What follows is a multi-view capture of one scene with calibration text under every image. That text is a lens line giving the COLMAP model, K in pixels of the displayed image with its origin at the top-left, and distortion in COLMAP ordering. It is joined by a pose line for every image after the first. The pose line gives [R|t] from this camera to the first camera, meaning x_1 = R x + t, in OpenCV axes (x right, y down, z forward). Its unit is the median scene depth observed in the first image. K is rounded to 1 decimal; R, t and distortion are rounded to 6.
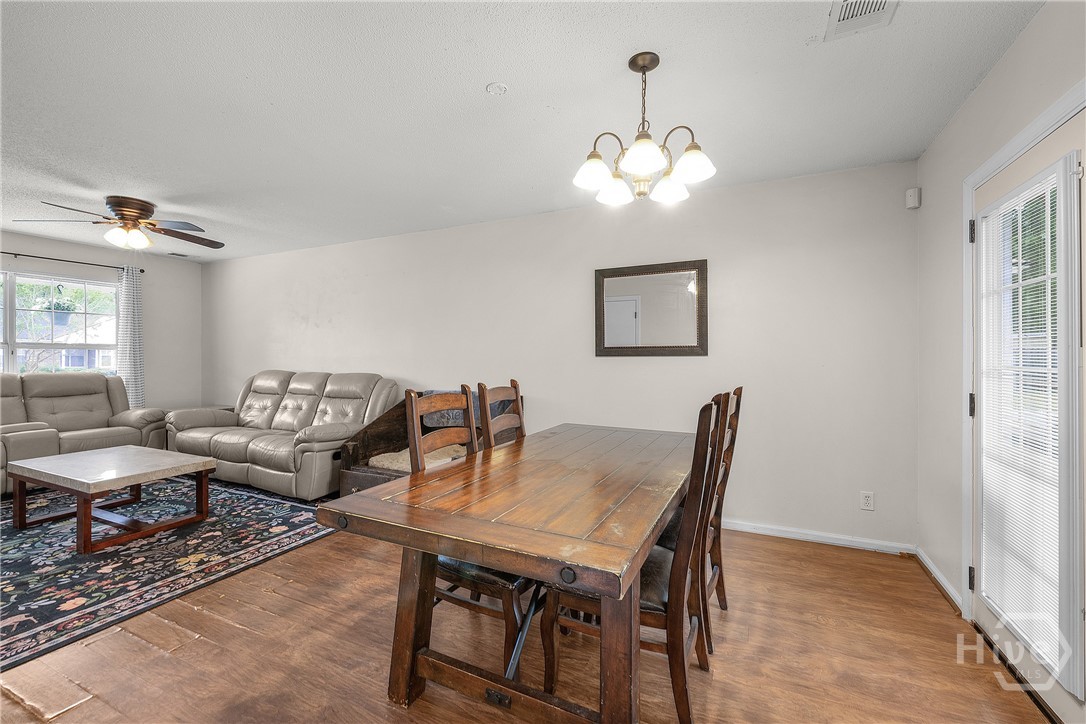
lens RADIAL K [[466.0, 0, 540.9], [0, 466.0, 356.8], [0, 0, 1]] dist [0.007530, -0.001129]
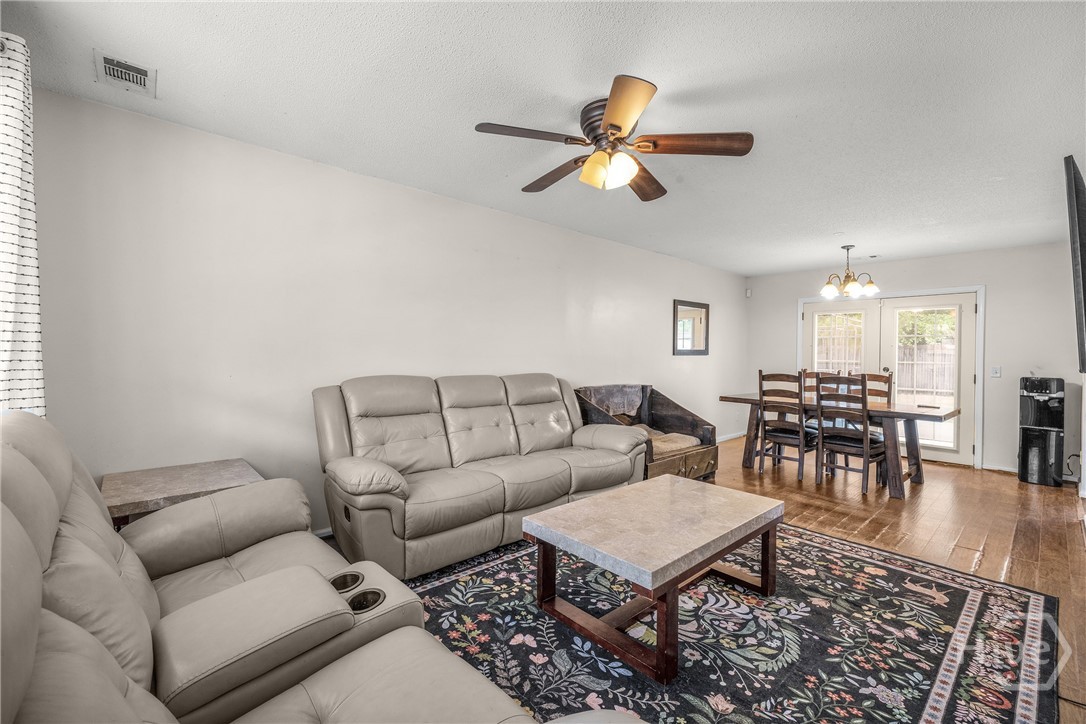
lens RADIAL K [[466.0, 0, 544.6], [0, 466.0, 358.1], [0, 0, 1]] dist [0.007530, -0.001129]
pose [[0.359474, -0.005707, 0.933138, -1.639815], [-0.014844, 0.999820, 0.011833, -0.001306], [-0.933037, -0.018105, 0.359324, 0.939937]]
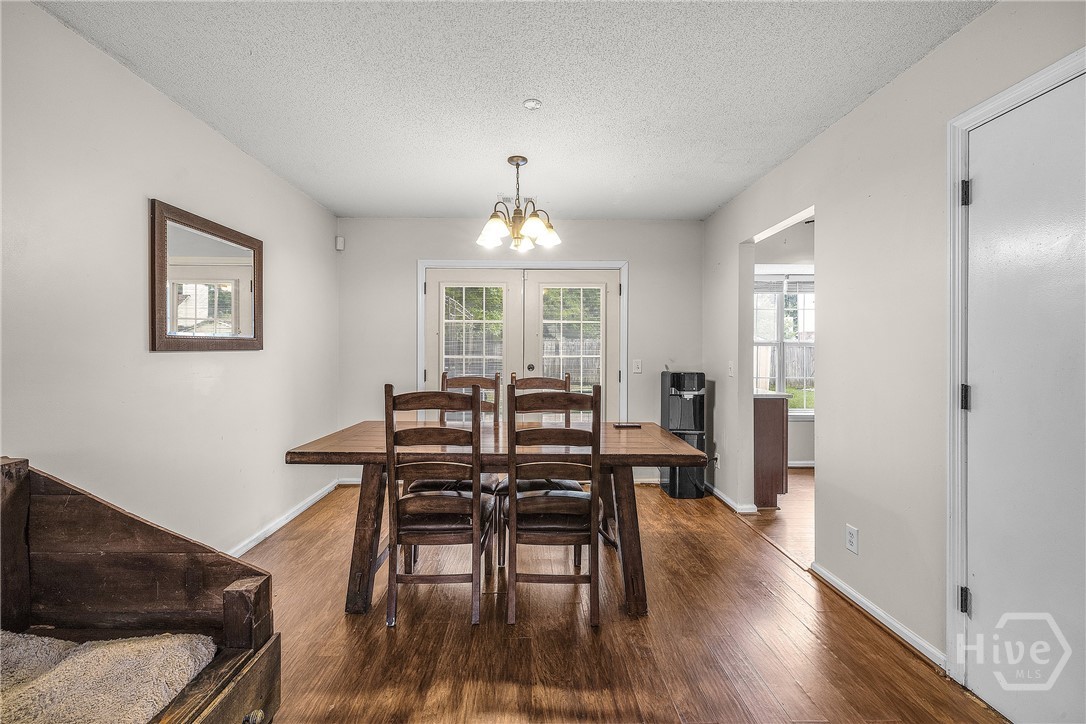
lens RADIAL K [[466.0, 0, 560.0], [0, 466.0, 353.2], [0, 0, 1]] dist [0.007530, -0.001129]
pose [[-0.445418, -0.002557, 0.895319, -0.691327], [-0.003398, 0.999994, 0.001165, 0.000943], [-0.895316, -0.002523, -0.445424, 0.904539]]
